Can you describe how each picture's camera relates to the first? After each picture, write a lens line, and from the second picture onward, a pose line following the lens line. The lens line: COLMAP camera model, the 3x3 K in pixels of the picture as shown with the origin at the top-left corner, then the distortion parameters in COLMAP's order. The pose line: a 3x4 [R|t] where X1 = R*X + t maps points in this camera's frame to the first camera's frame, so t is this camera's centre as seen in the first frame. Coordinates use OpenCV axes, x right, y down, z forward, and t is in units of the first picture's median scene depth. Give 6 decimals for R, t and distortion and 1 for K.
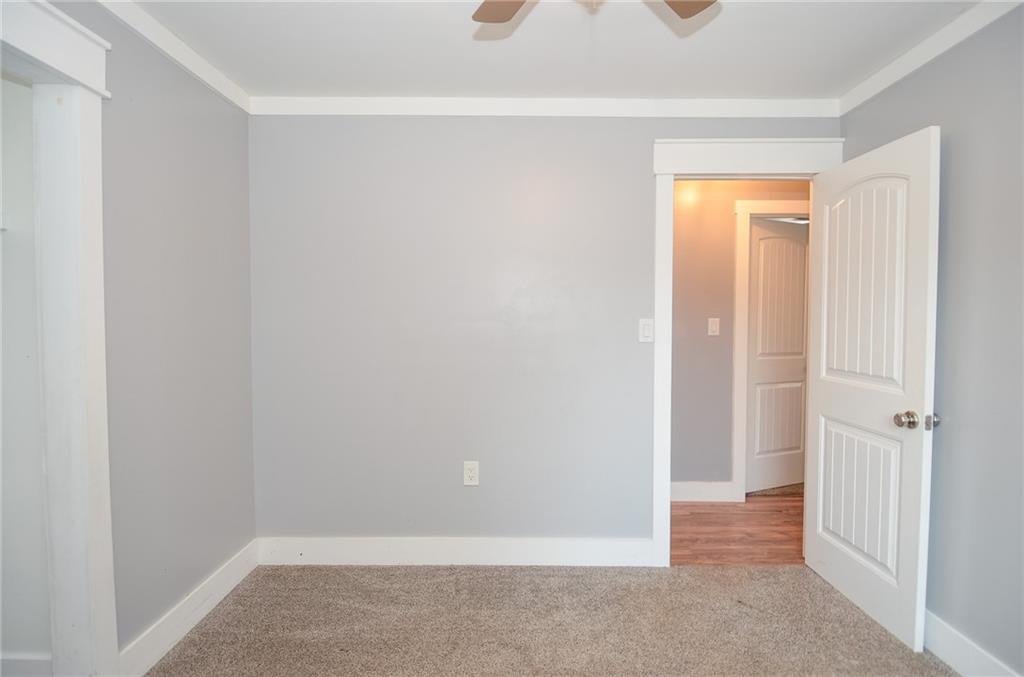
lens RADIAL K [[521.2, 0, 526.1], [0, 521.2, 339.2], [0, 0, 1]] dist [0.052168, -0.067994]
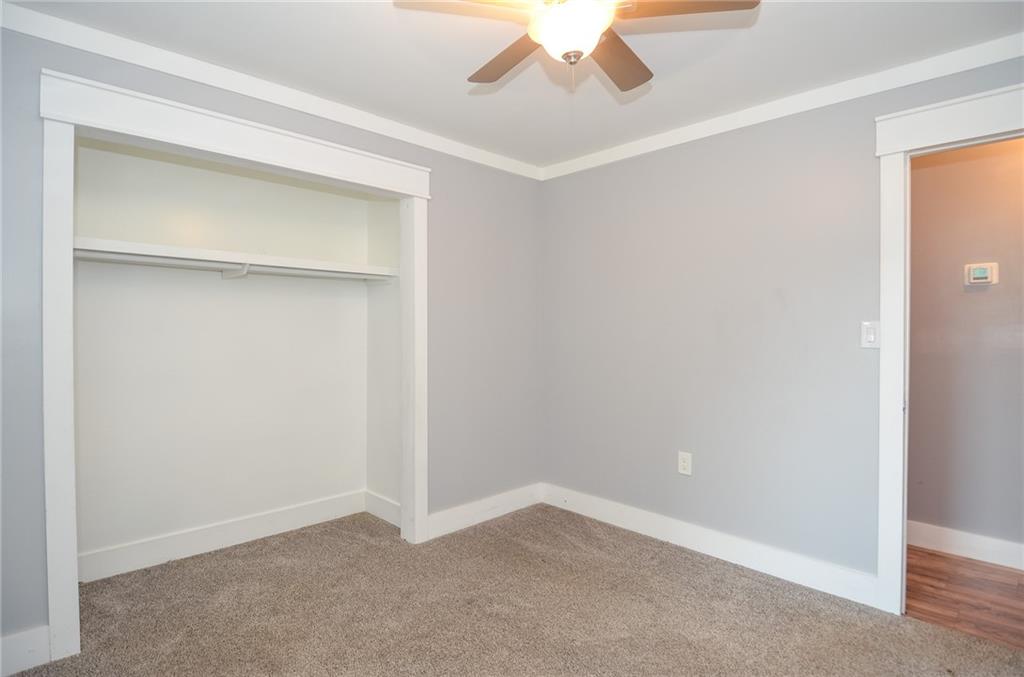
lens RADIAL K [[536.8, 0, 523.4], [0, 536.8, 334.0], [0, 0, 1]] dist [0.022626, -0.031681]
pose [[0.706410, 0.007233, -0.707765, 0.463898], [-0.024405, 0.999602, -0.014142, 0.009153], [0.707382, 0.027263, 0.706306, -0.046204]]
